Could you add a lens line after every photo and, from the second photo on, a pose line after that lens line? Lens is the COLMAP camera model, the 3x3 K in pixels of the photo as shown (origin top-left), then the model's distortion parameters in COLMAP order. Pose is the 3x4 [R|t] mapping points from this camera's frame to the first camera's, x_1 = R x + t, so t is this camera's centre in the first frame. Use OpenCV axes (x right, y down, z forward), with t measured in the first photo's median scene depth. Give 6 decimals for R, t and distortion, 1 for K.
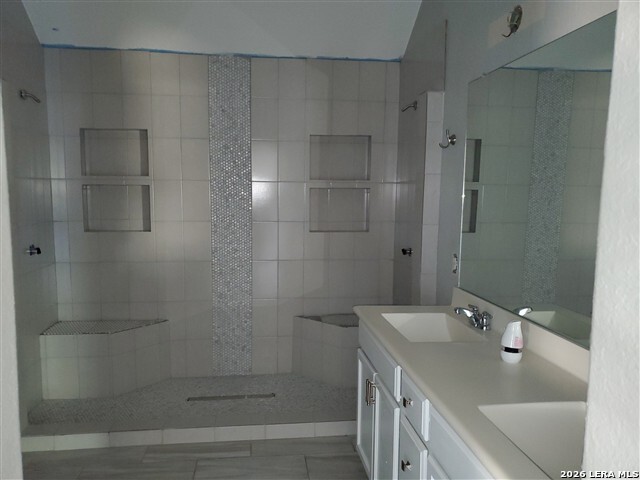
lens RADIAL K [[491.5, 0, 321.0], [0, 491.5, 241.2], [0, 0, 1]] dist [0.044265, -0.043934]
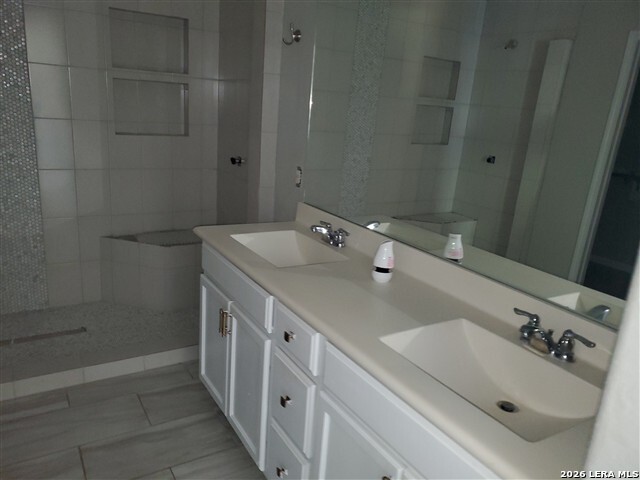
lens RADIAL K [[491.5, 0, 318.7], [0, 491.5, 241.9], [0, 0, 1]] dist [0.044265, -0.043934]
pose [[0.911199, -0.056242, 0.408109, -0.075998], [-0.025092, 0.981221, 0.191245, -0.011414], [-0.411201, -0.184503, 0.892677, 0.111108]]
